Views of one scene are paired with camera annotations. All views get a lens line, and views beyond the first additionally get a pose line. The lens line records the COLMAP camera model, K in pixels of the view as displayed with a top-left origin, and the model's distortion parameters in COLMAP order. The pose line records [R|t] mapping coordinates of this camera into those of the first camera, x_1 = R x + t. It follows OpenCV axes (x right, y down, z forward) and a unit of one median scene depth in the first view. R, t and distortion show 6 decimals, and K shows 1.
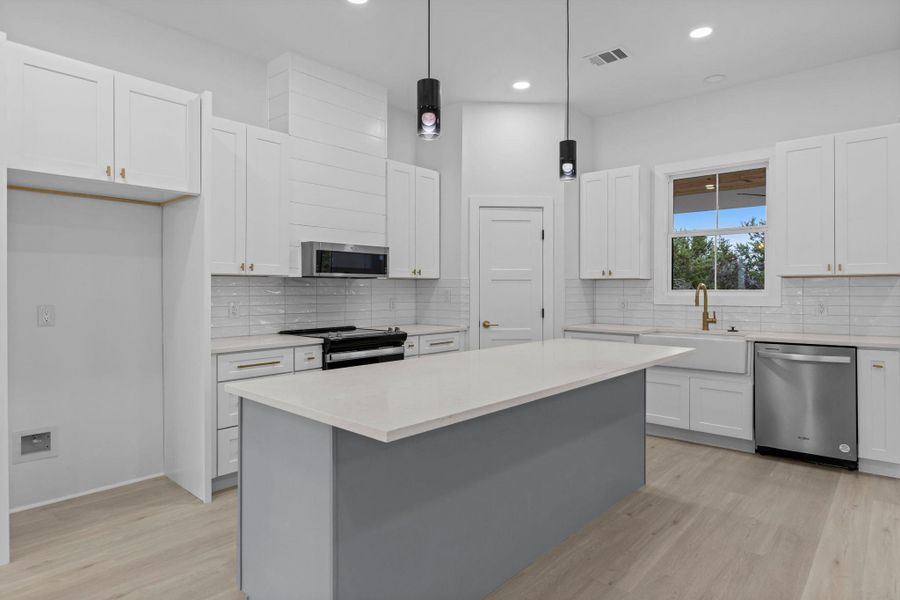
lens RADIAL K [[508.9, 0, 445.8], [0, 508.9, 290.2], [0, 0, 1]] dist [-0.001613, -0.000810]
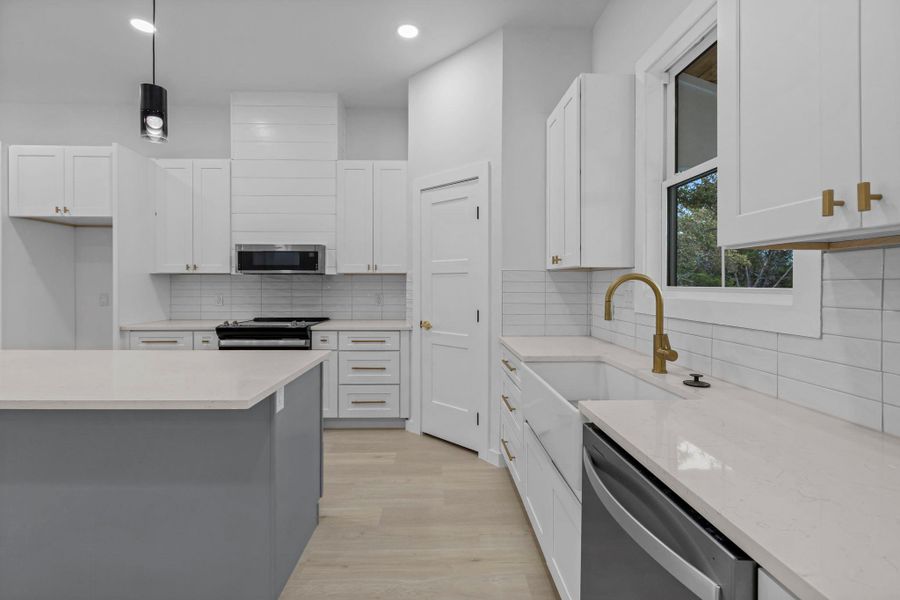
lens RADIAL K [[397.2, 0, 446.5], [0, 397.2, 287.0], [0, 0, 1]] dist [-0.001250, -0.000090]
pose [[0.690186, 0.007157, -0.723597, 0.665792], [-0.002838, 0.999970, 0.007185, -0.003143], [0.723627, -0.002905, 0.690185, 0.629448]]
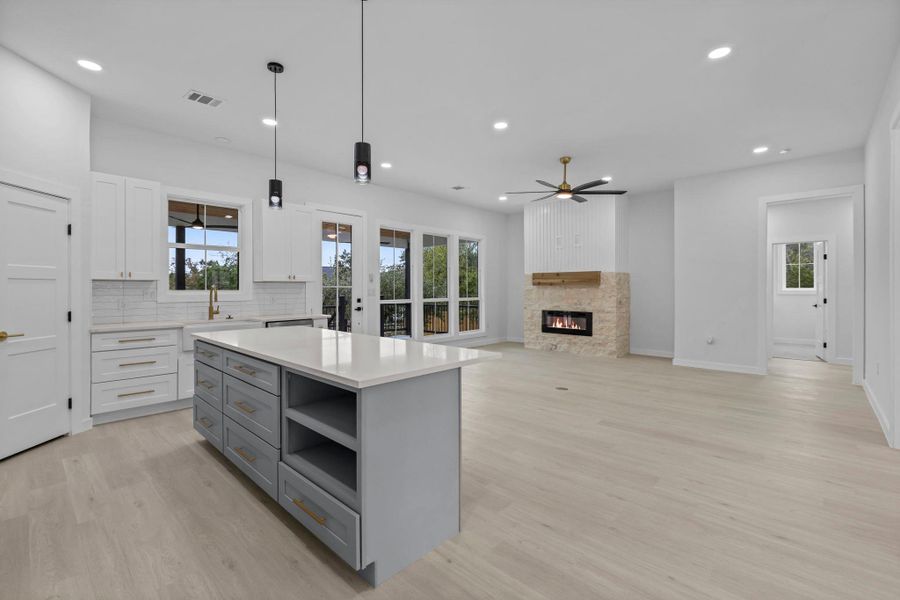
lens RADIAL K [[397.2, 0, 446.5], [0, 397.2, 287.0], [0, 0, 1]] dist [-0.001250, -0.000090]
pose [[0.023741, 0.004745, 0.999707, -0.558866], [0.006077, 0.999970, -0.004890, 0.000381], [-0.999700, 0.006192, 0.023711, 0.359193]]
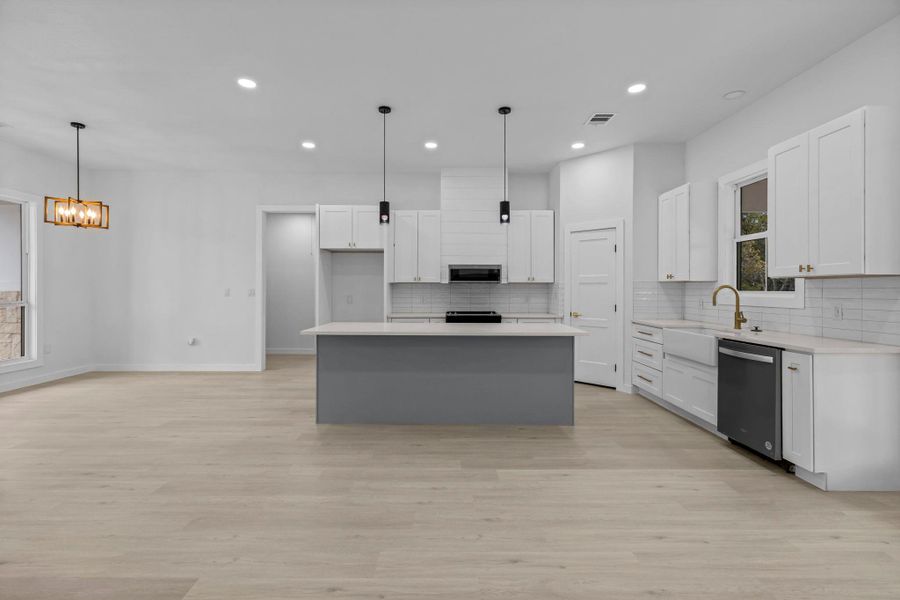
lens RADIAL K [[407.5, 0, 449.0], [0, 407.5, 291.2], [0, 0, 1]] dist [0.010600, 0.000108]
pose [[0.676518, 0.005456, -0.736406, 0.764045], [-0.003232, 0.999985, 0.004440, -0.002380], [0.736419, -0.000624, 0.676525, -0.031209]]
